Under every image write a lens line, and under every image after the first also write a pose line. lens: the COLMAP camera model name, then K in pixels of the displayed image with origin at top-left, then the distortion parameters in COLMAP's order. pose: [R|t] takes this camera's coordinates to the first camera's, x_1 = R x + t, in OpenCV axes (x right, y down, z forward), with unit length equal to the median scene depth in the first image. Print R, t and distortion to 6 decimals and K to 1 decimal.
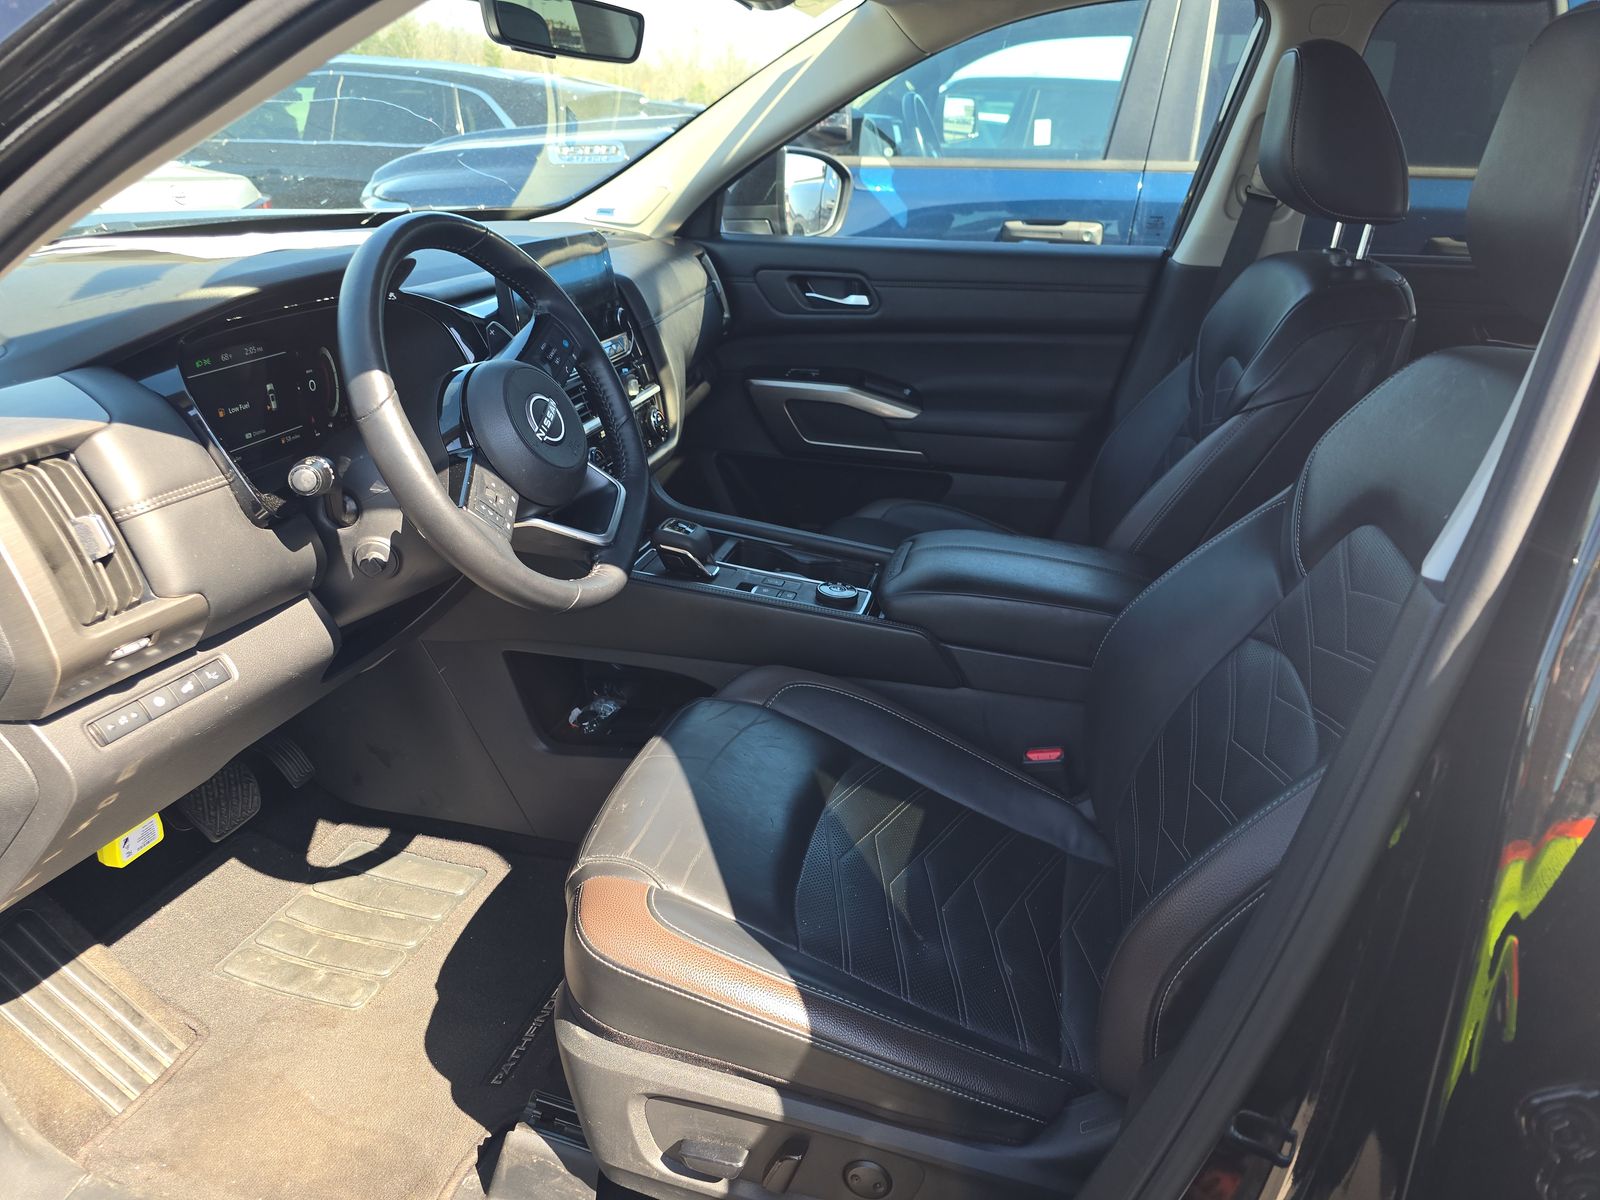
lens RADIAL K [[1124.3, 0, 792.7], [0, 1124.3, 635.5], [0, 0, 1]] dist [0.072509, -0.120091]
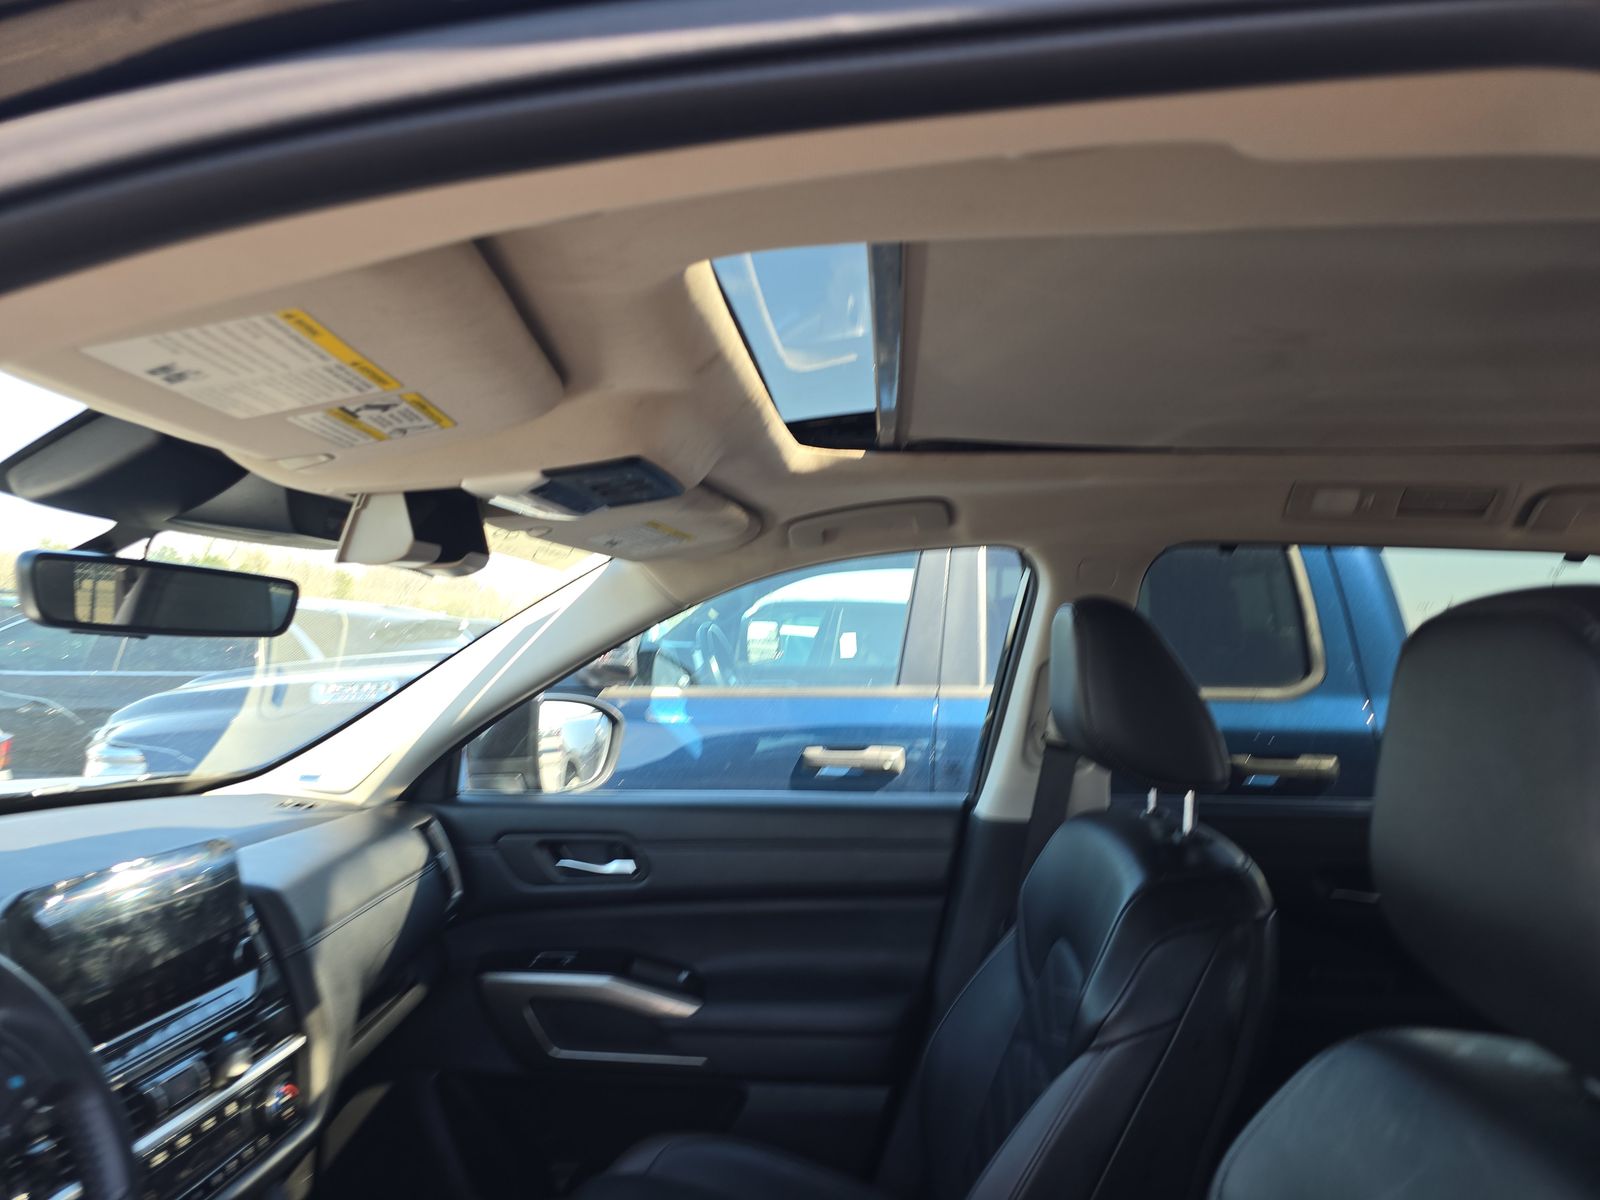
lens RADIAL K [[1083.2, 0, 822.9], [0, 1083.2, 574.9], [0, 0, 1]] dist [0.001614, 0.000174]
pose [[0.986666, -0.009477, 0.162480, 0.077485], [0.082082, 0.891024, -0.446473, -0.121197], [-0.140542, 0.453857, 0.879922, 0.182087]]
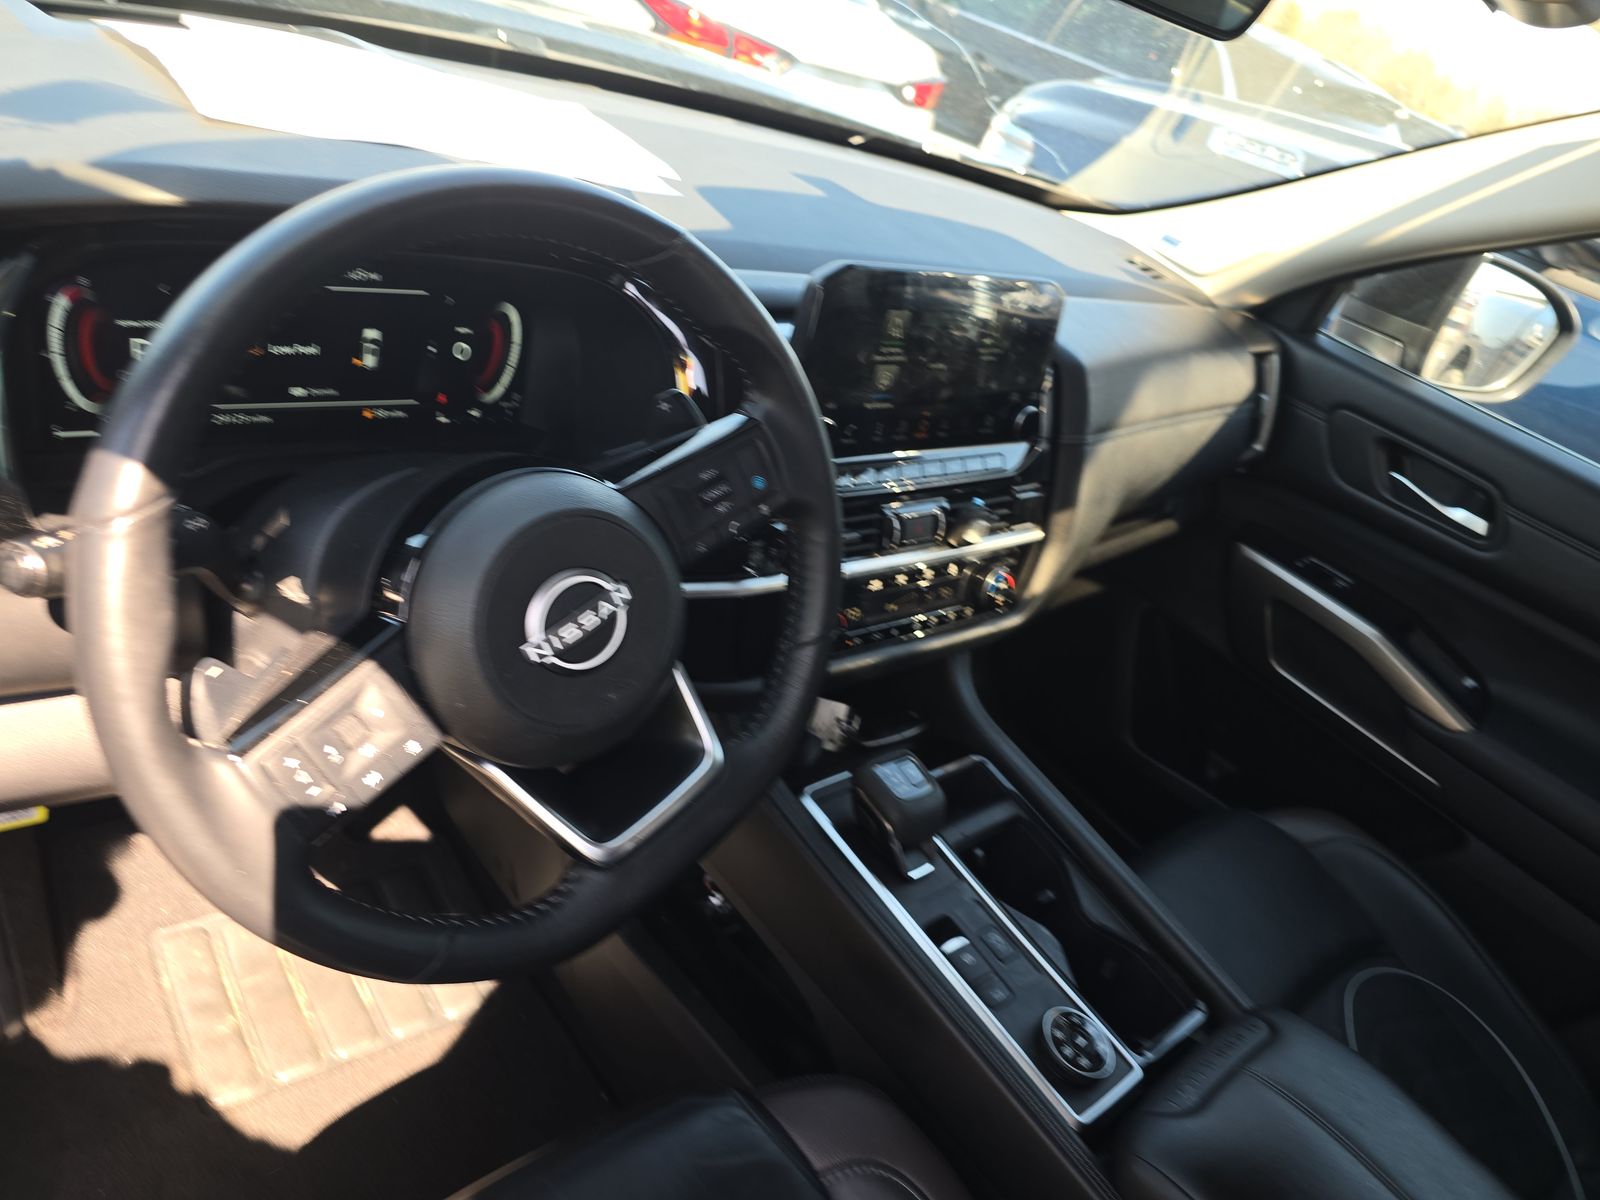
lens RADIAL K [[1083.2, 0, 822.9], [0, 1083.2, 574.9], [0, 0, 1]] dist [0.001614, 0.000174]
pose [[0.780844, 0.493157, -0.383509, 0.024087], [-0.484456, 0.865593, 0.126695, -0.176569], [0.394442, 0.086865, 0.914806, 0.322238]]
